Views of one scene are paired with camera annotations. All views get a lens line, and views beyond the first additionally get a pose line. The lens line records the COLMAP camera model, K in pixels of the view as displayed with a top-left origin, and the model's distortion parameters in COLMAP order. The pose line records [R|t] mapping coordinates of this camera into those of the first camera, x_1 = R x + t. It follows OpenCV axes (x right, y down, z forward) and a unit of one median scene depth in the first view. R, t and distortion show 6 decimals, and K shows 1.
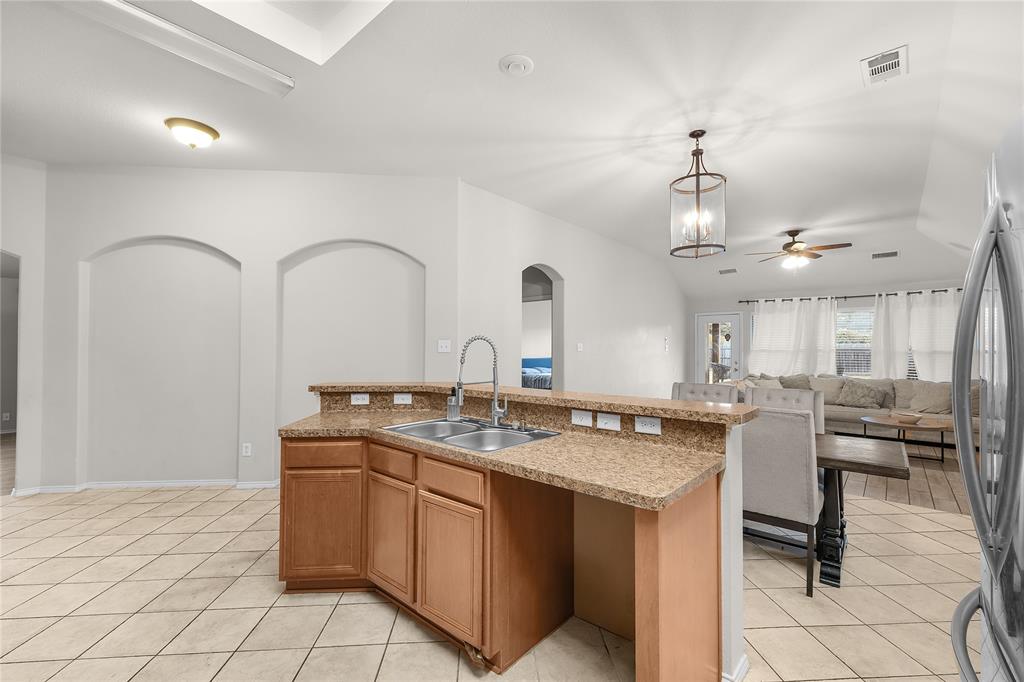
lens RADIAL K [[432.8, 0, 512.0], [0, 432.8, 341.0], [0, 0, 1]] dist [-0.000140, 0.000107]
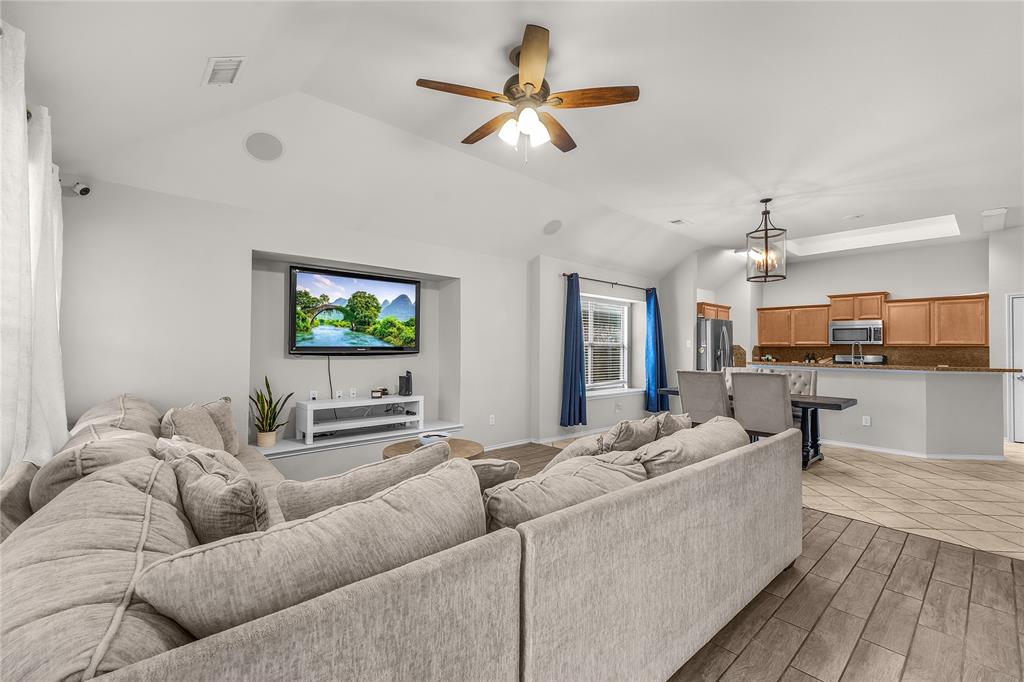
lens RADIAL K [[437.4, 0, 514.3], [0, 437.4, 339.3], [0, 0, 1]] dist [0.009683, -0.000352]
pose [[-0.994071, -0.012864, 0.107969, 0.560441], [-0.016583, 0.999297, -0.033620, 0.034258], [-0.107460, -0.035211, -0.993586, 1.288279]]
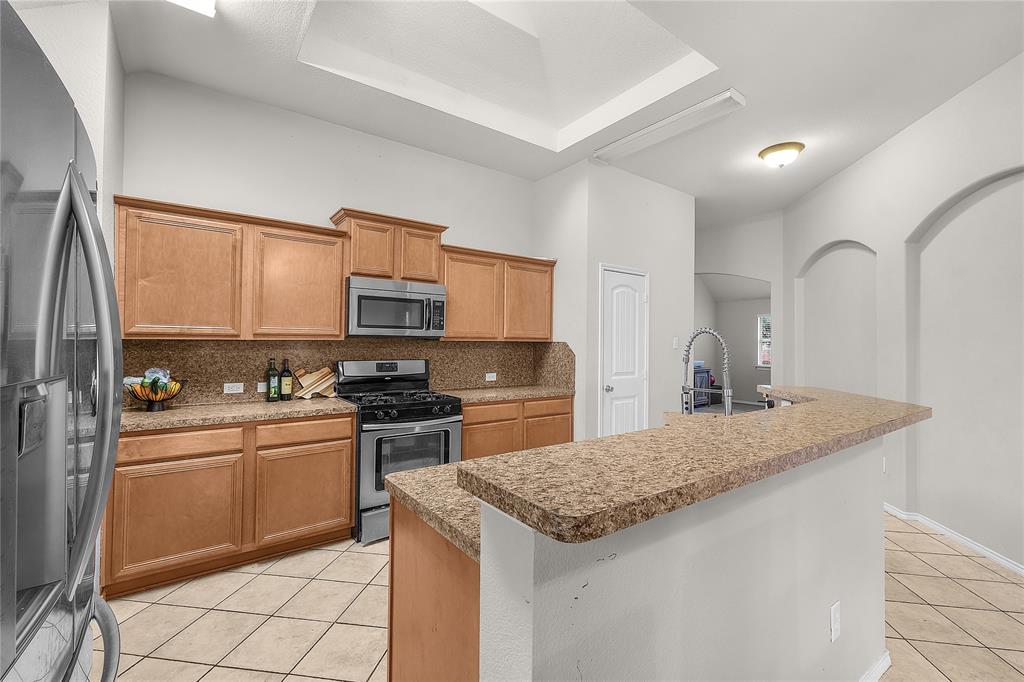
lens RADIAL K [[440.7, 0, 525.2], [0, 440.7, 337.9], [0, 0, 1]] dist [-0.000197, -0.000001]
pose [[-0.205027, -0.018169, -0.978588, 0.251501], [0.003415, 0.999808, -0.019278, 0.005947], [0.978750, -0.007295, -0.204926, 0.288739]]
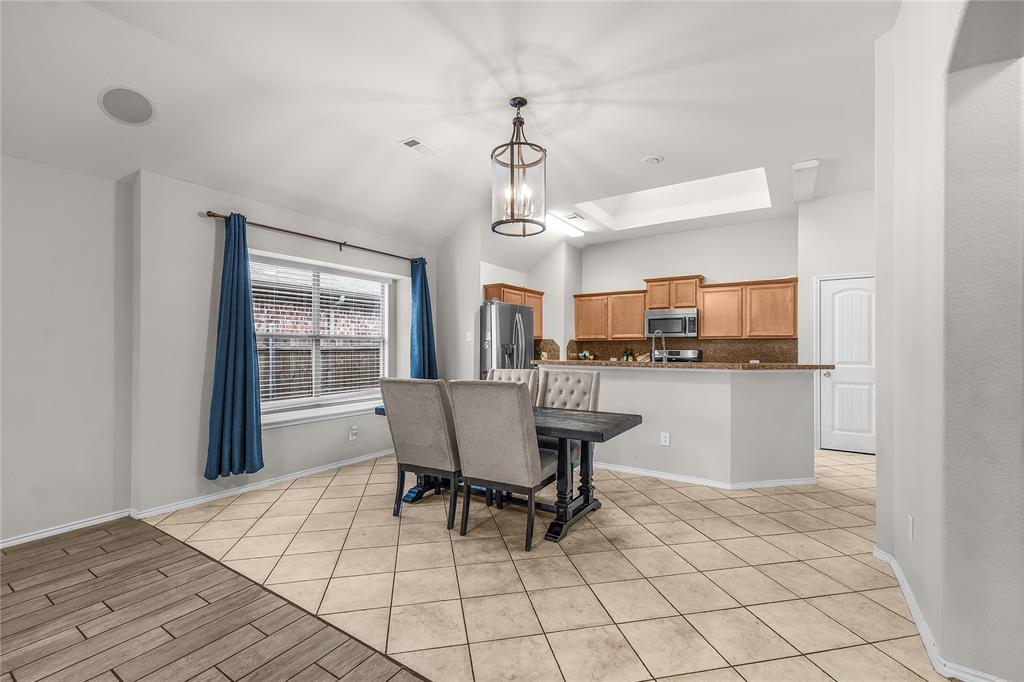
lens RADIAL K [[436.4, 0, 513.2], [0, 436.4, 345.2], [0, 0, 1]] dist [0.003078, 0.000426]
pose [[-0.989252, -0.007131, -0.146044, 0.285146], [-0.004344, 0.999803, -0.019393, 0.032360], [0.146153, -0.018550, -0.989088, 0.955032]]
